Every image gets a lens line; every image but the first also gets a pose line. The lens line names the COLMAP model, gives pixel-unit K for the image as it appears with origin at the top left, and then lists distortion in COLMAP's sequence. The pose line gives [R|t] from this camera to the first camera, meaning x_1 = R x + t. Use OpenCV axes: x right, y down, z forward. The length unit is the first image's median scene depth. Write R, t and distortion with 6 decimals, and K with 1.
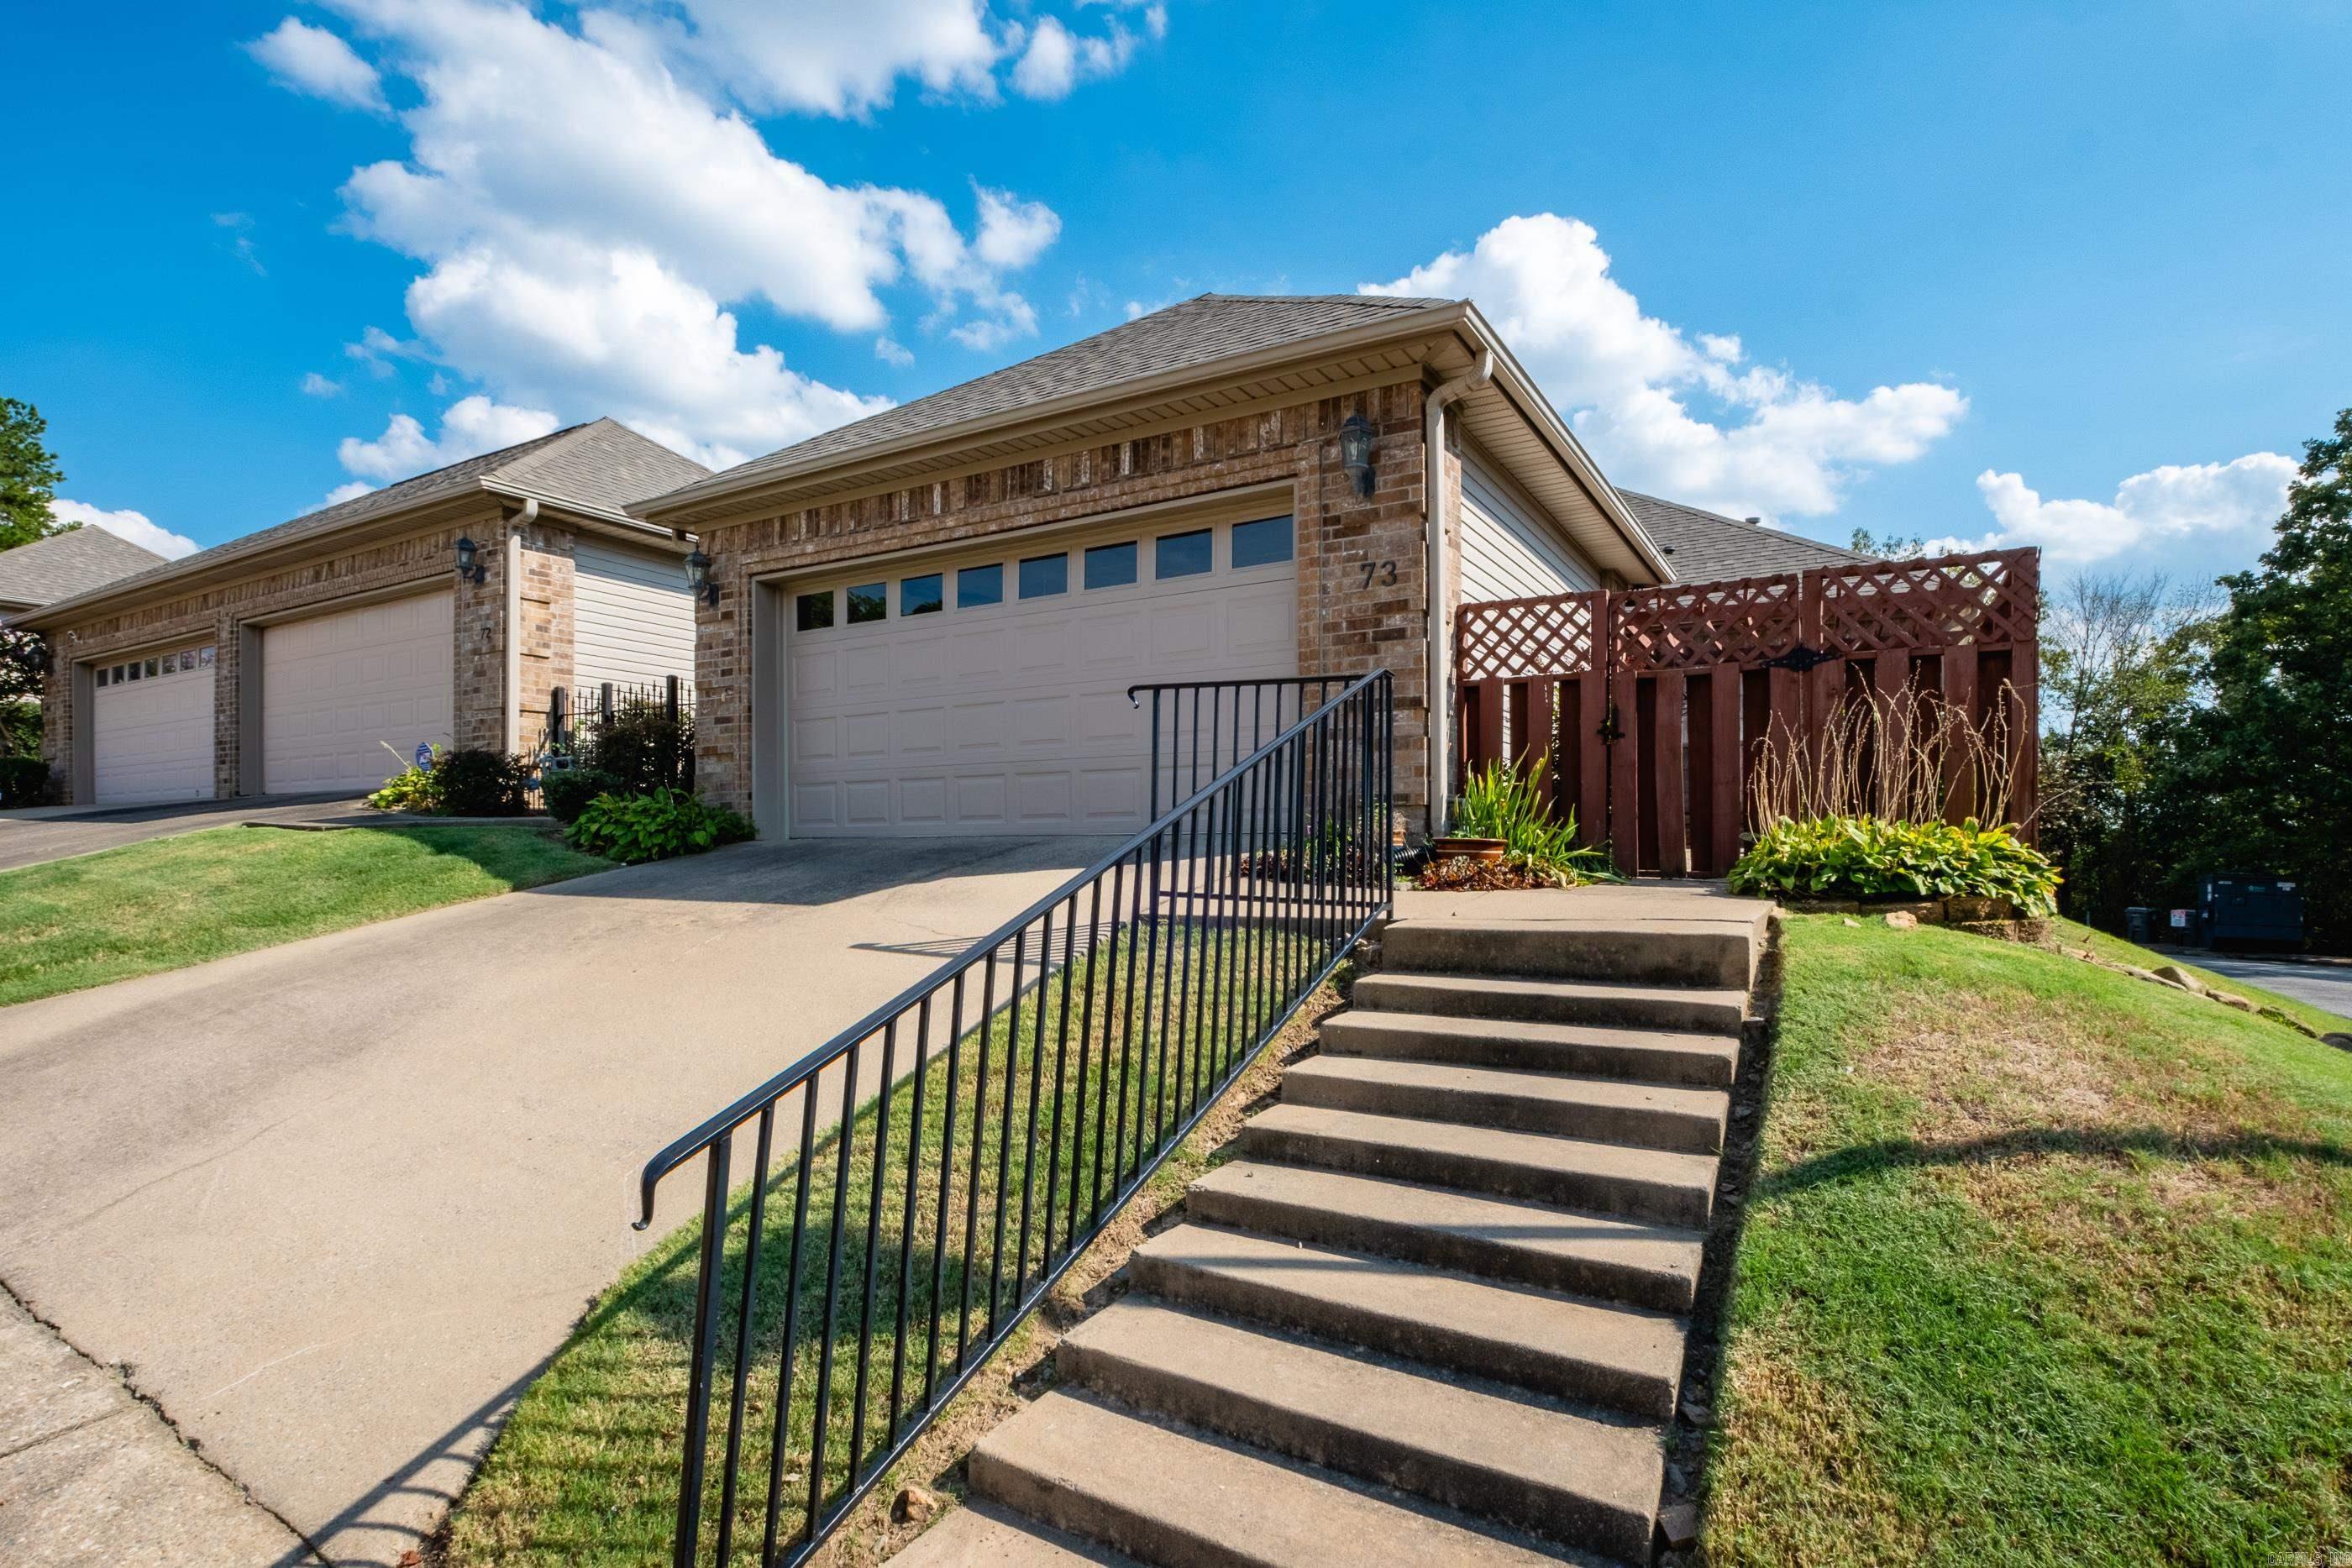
lens RADIAL K [[1144.2, 0, 1187.1], [0, 1144.2, 796.1], [0, 0, 1]] dist [0.015893, -0.000278]
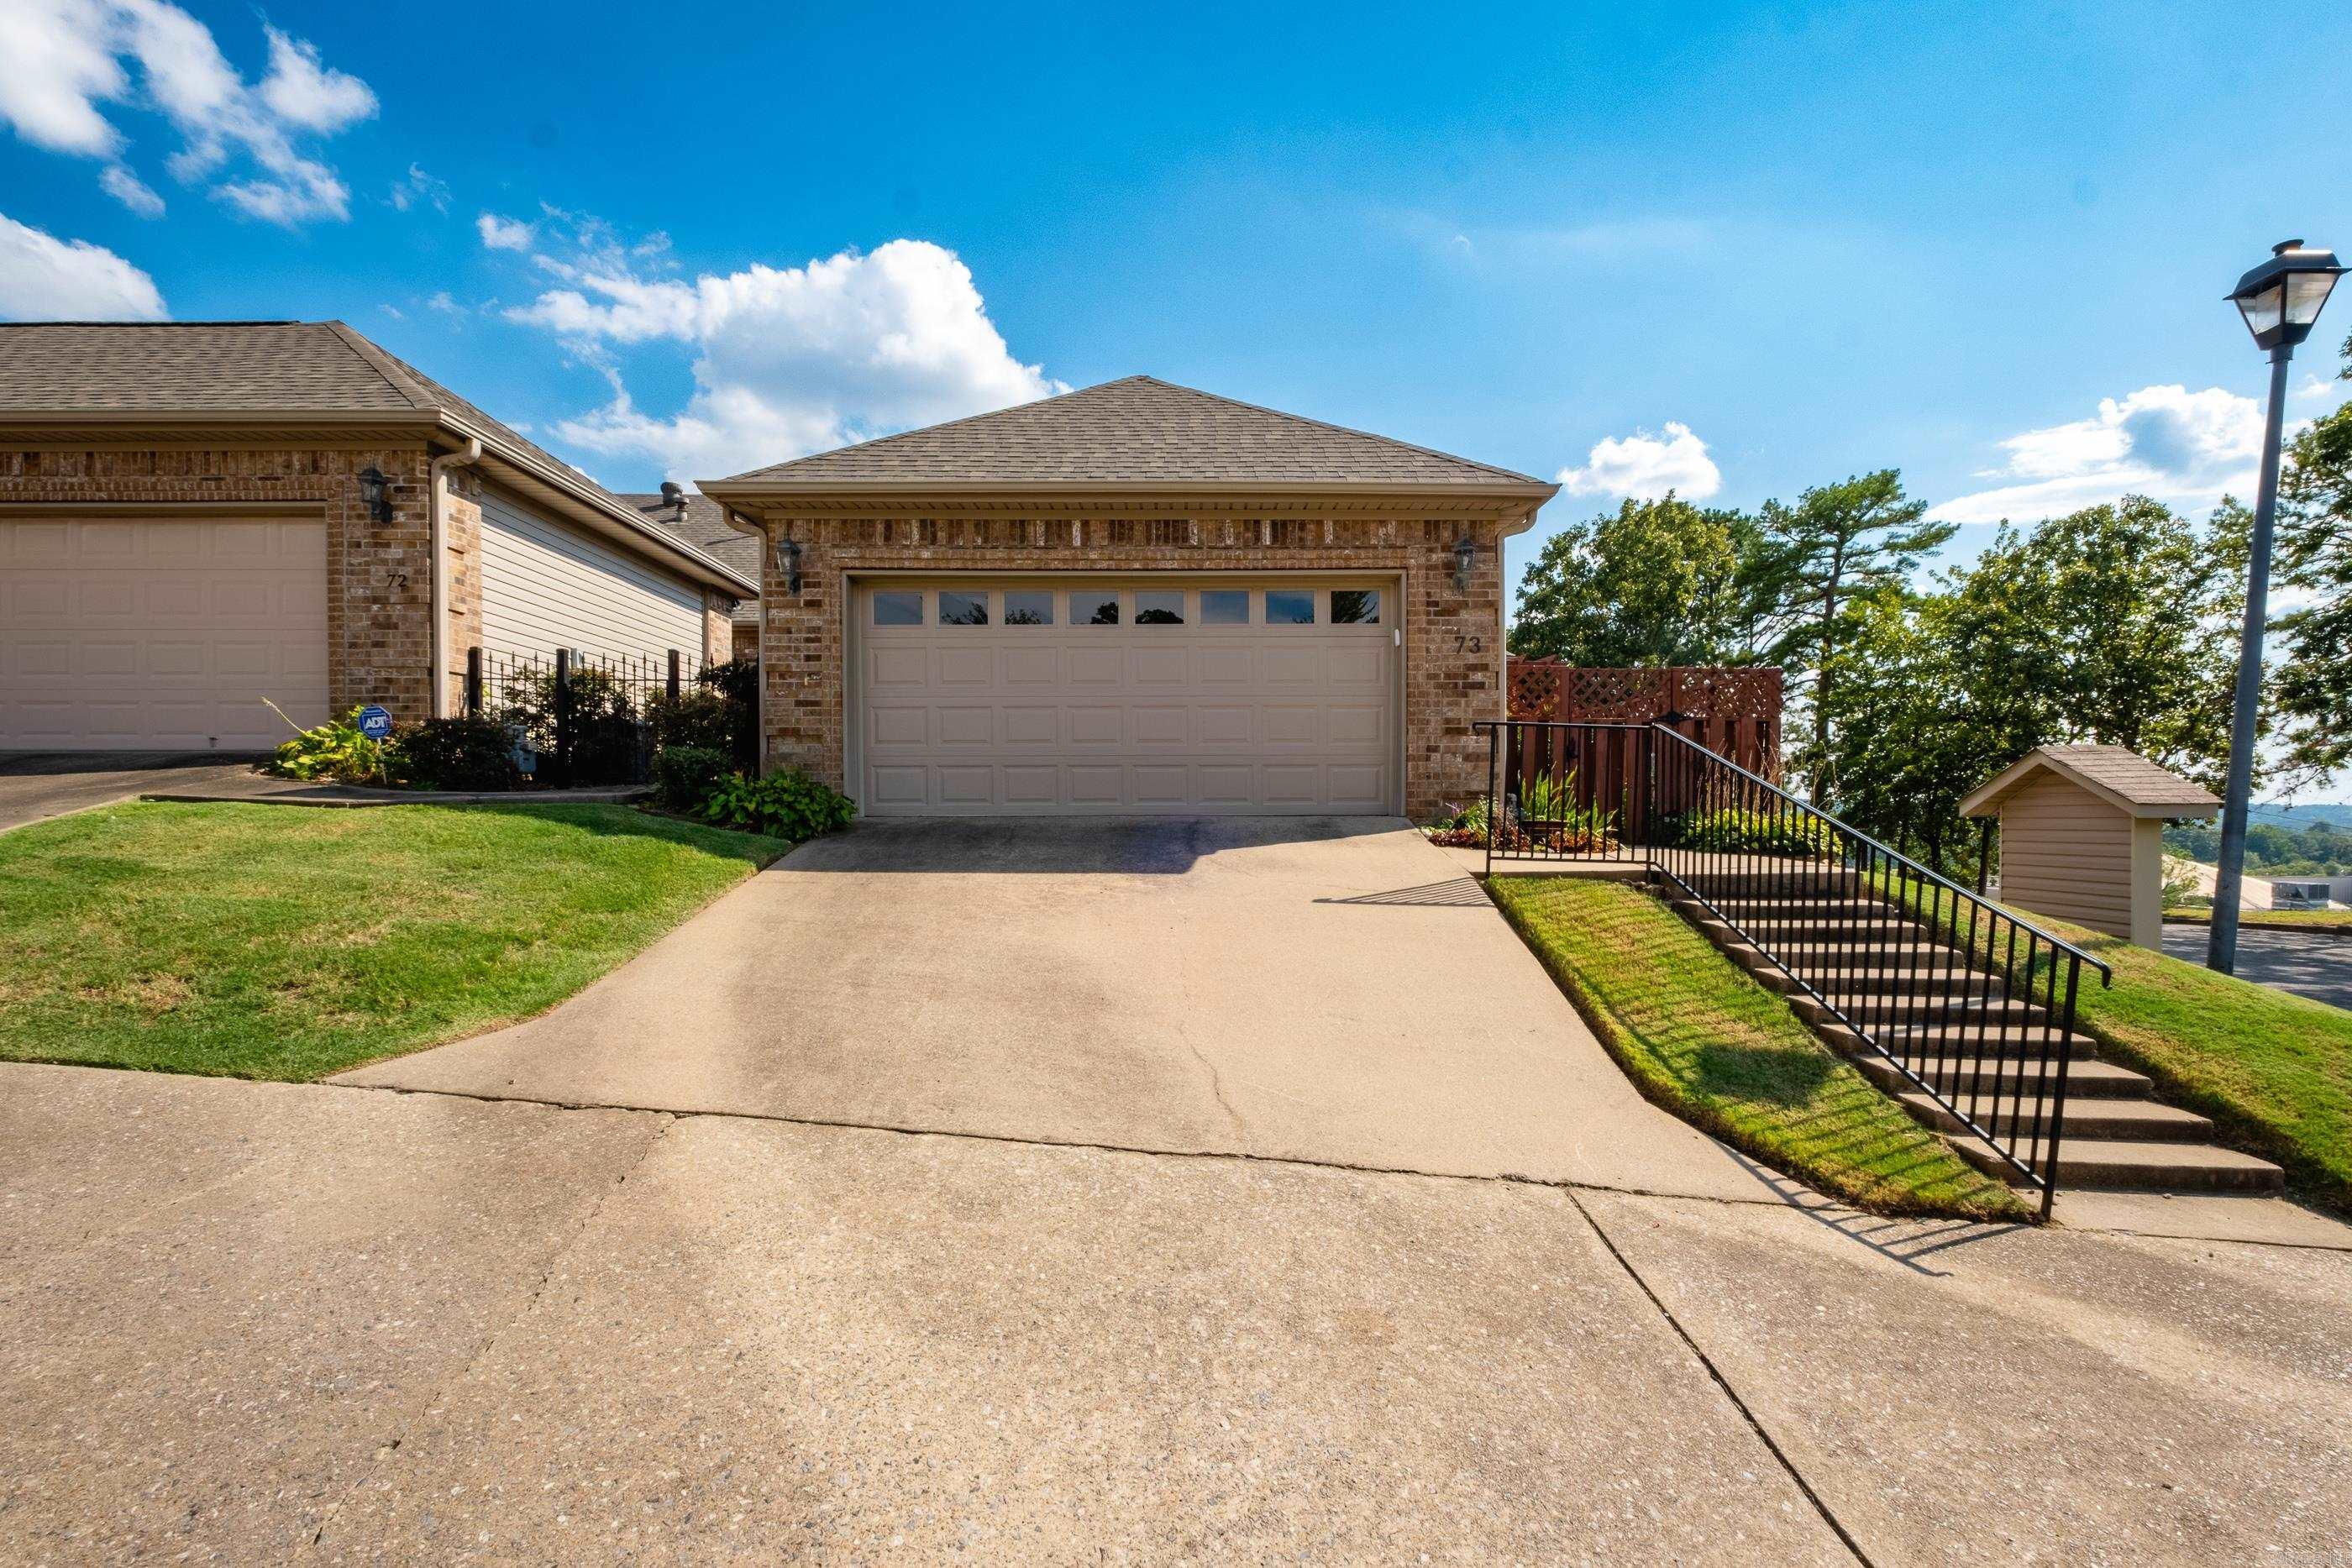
lens RADIAL K [[1030.5, 0, 1171.3], [0, 1030.5, 786.9], [0, 0, 1]] dist [0.009180, -0.002640]
pose [[0.861386, 0.013217, 0.507778, -0.678077], [-0.023958, 0.999606, 0.014623, -0.013257], [-0.507385, -0.024761, 0.861364, 0.017763]]
